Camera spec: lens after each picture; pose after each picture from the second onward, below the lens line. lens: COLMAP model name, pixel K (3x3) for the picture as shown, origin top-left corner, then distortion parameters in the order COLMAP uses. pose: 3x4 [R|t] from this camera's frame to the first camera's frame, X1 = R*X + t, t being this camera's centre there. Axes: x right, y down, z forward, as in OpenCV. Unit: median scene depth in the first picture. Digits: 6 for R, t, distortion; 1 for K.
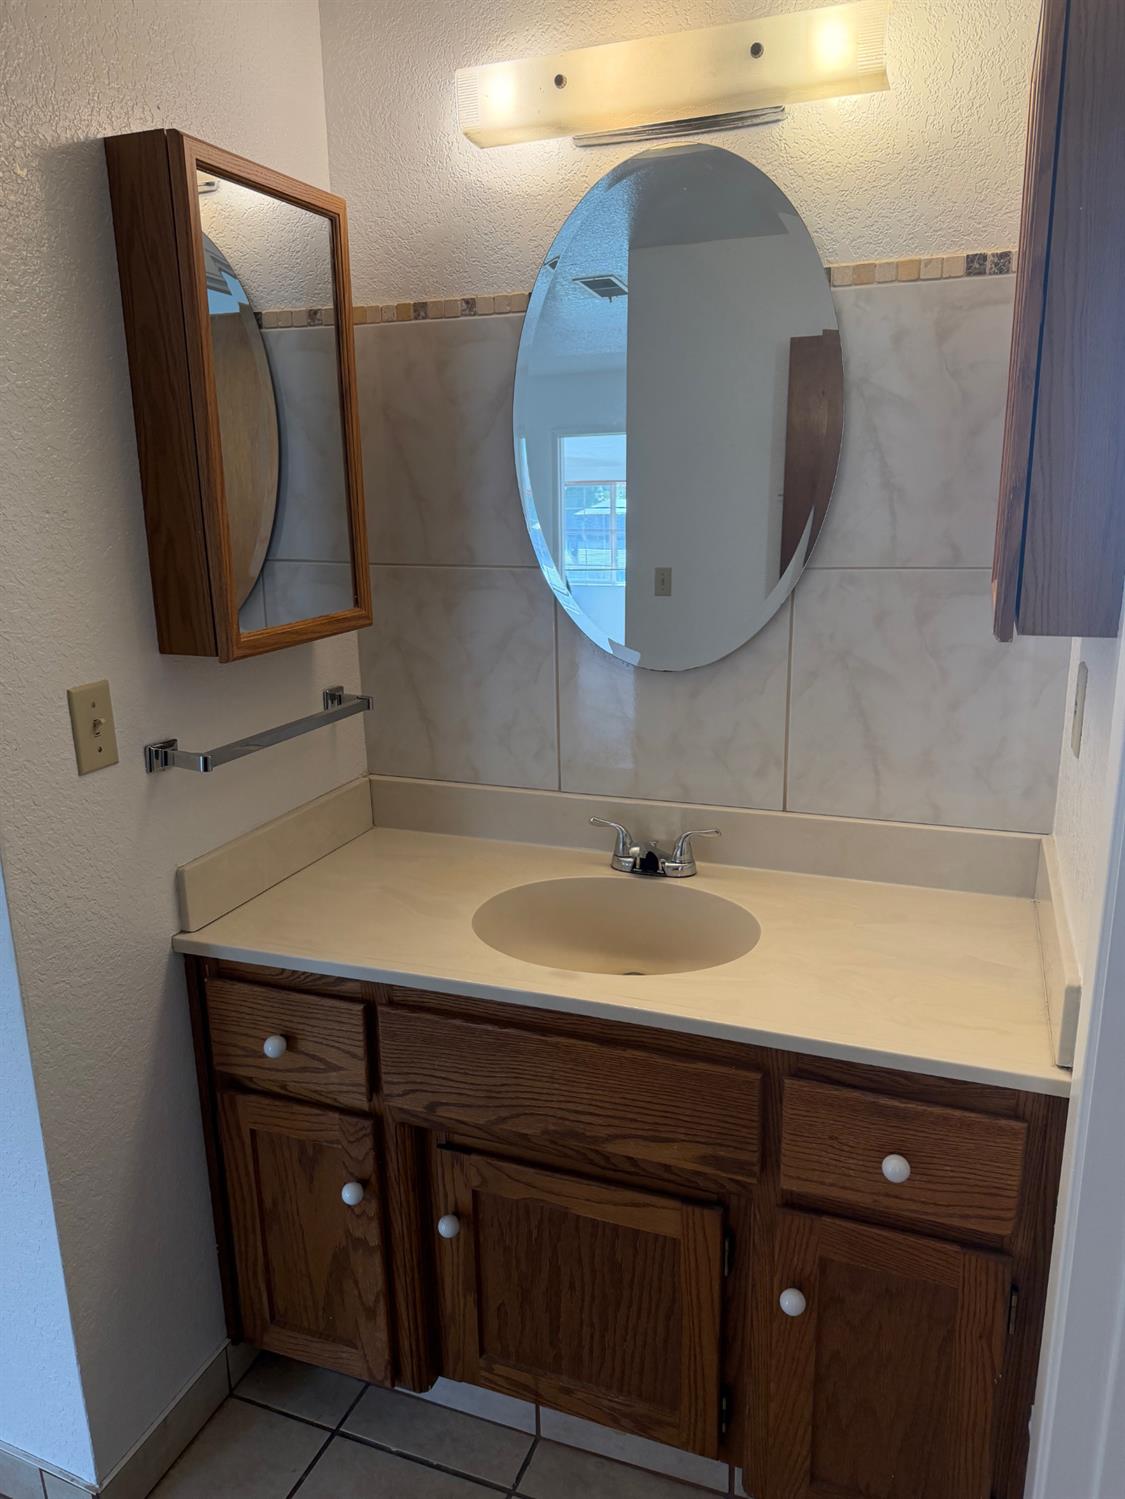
lens RADIAL K [[1069.7, 0, 562.5], [0, 1069.7, 749.5], [0, 0, 1]] dist [0.069683, -0.096603]
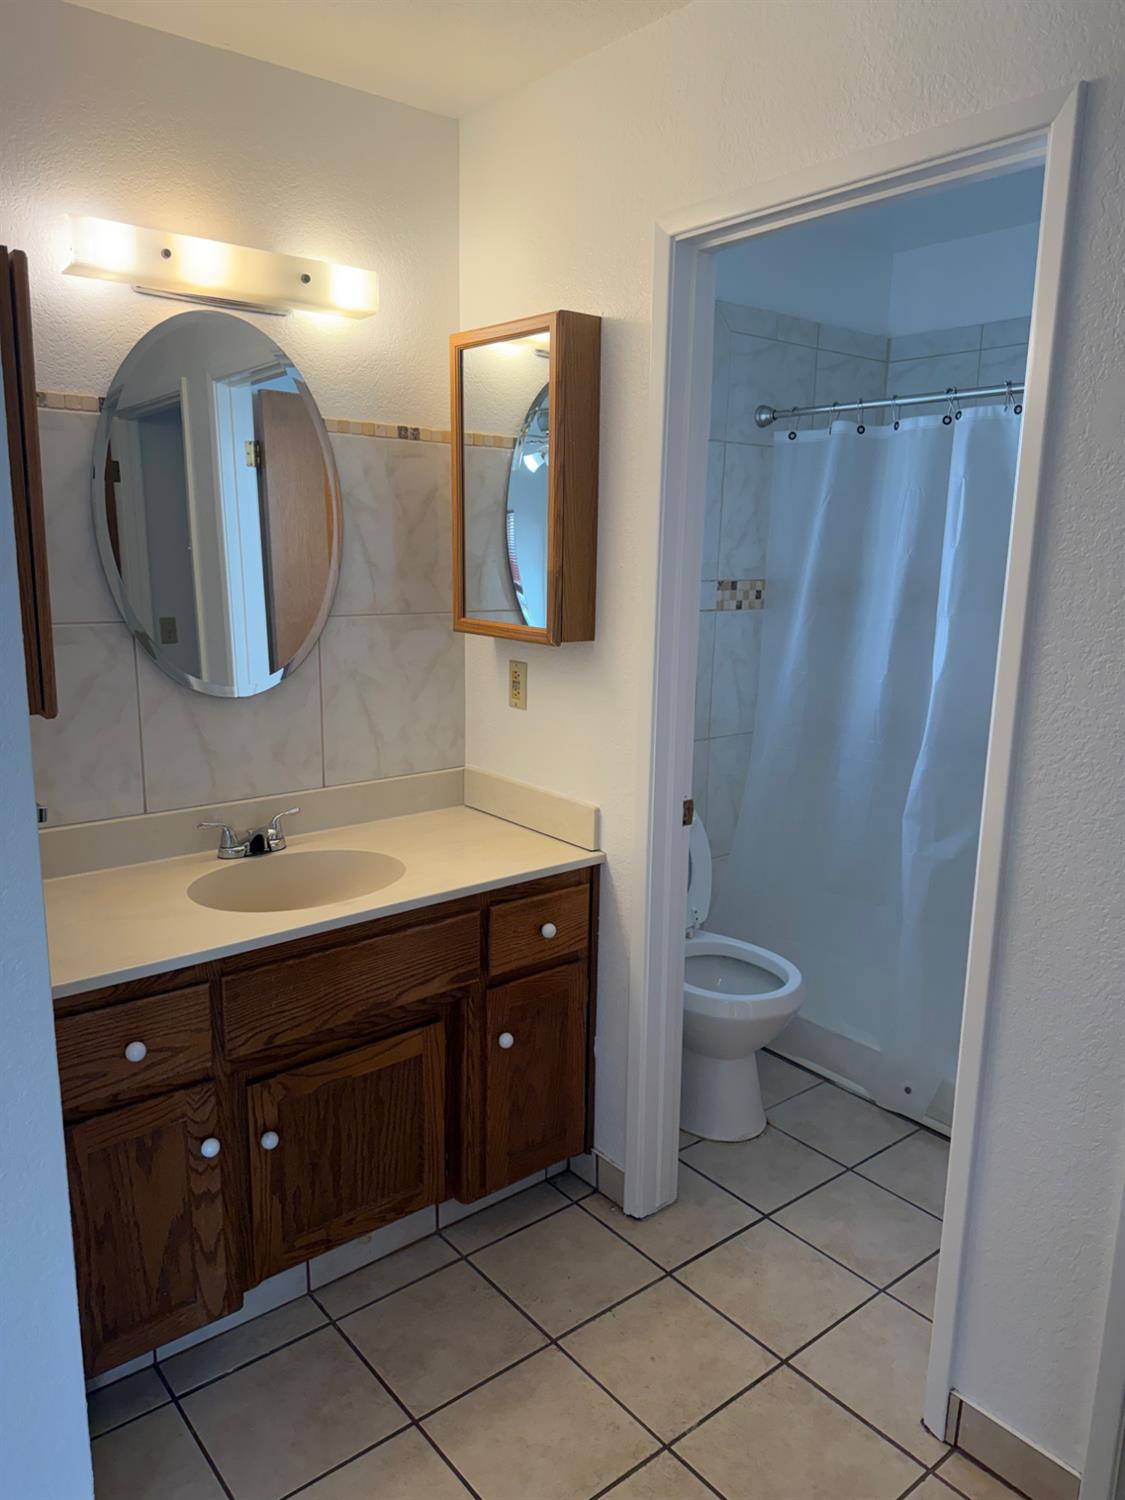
lens RADIAL K [[1049.1, 0, 565.5], [0, 1049.1, 755.7], [0, 0, 1]] dist [0.147656, -0.211641]
pose [[0.497050, -0.151373, 0.854416, -0.957653], [0.190194, 0.979728, 0.062930, -0.012798], [-0.846621, 0.131226, 0.515764, 0.002611]]
